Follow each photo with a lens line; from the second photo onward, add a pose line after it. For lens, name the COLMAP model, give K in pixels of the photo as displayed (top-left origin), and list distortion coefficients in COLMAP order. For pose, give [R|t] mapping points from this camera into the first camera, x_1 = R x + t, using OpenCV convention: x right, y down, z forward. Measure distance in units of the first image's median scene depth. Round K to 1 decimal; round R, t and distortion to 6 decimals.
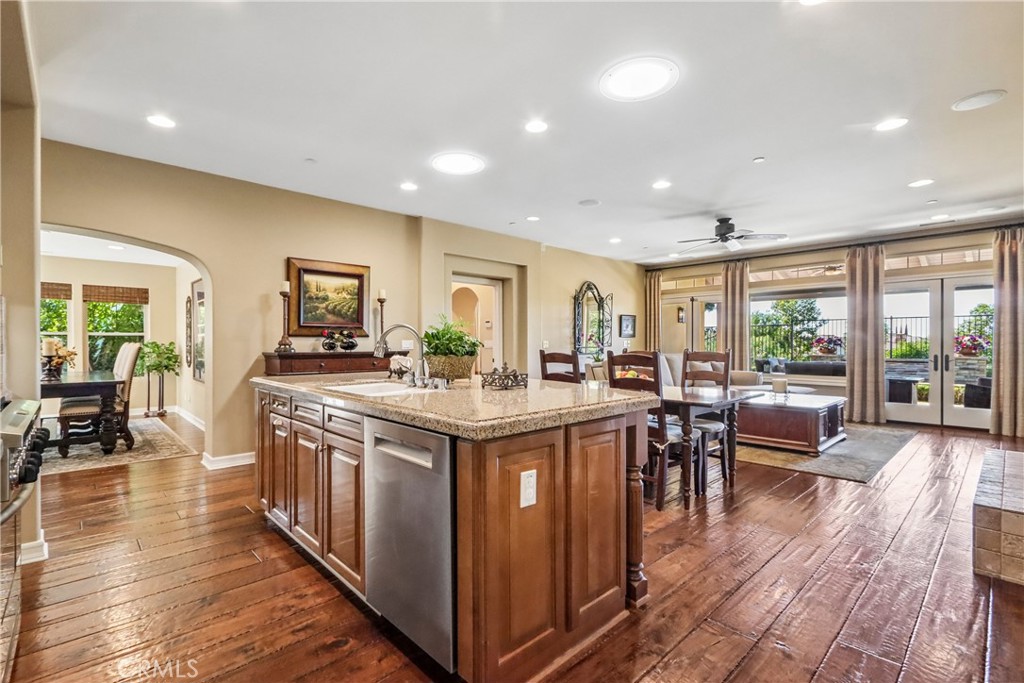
lens RADIAL K [[475.5, 0, 510.2], [0, 475.5, 337.6], [0, 0, 1]] dist [0.001760, -0.000244]
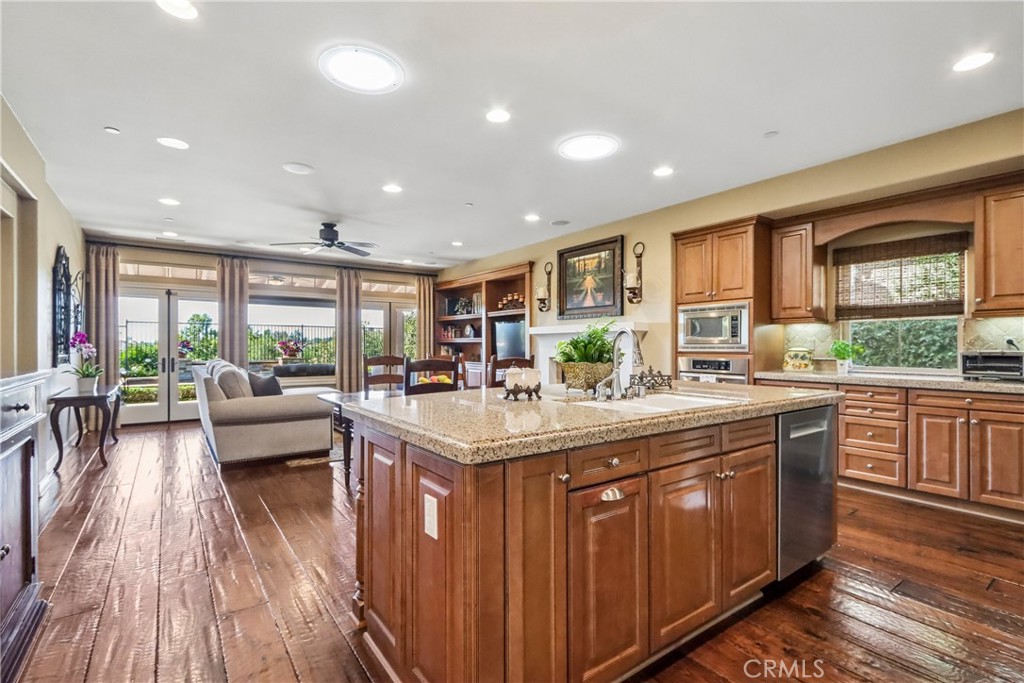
lens RADIAL K [[475.5, 0, 507.7], [0, 475.5, 344.1], [0, 0, 1]] dist [0.001760, -0.000244]
pose [[0.126996, 0.005727, 0.991887, -0.681981], [-0.011675, 0.999923, -0.004278, 0.005307], [-0.991834, -0.011037, 0.127053, 0.683813]]
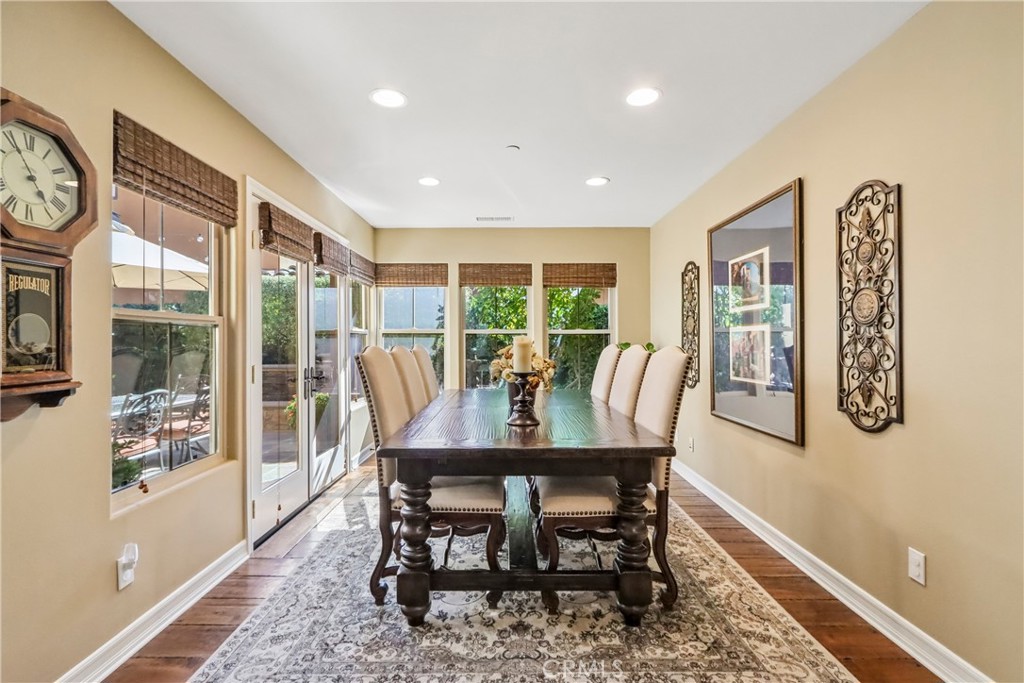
lens RADIAL K [[475.5, 0, 510.6], [0, 475.5, 341.3], [0, 0, 1]] dist [0.001760, -0.000244]
pose [[0.733986, 0.002739, -0.679159, -0.313117], [0.004736, 0.999947, 0.009152, 0.000301], [0.679148, -0.009934, 0.733934, 0.307255]]
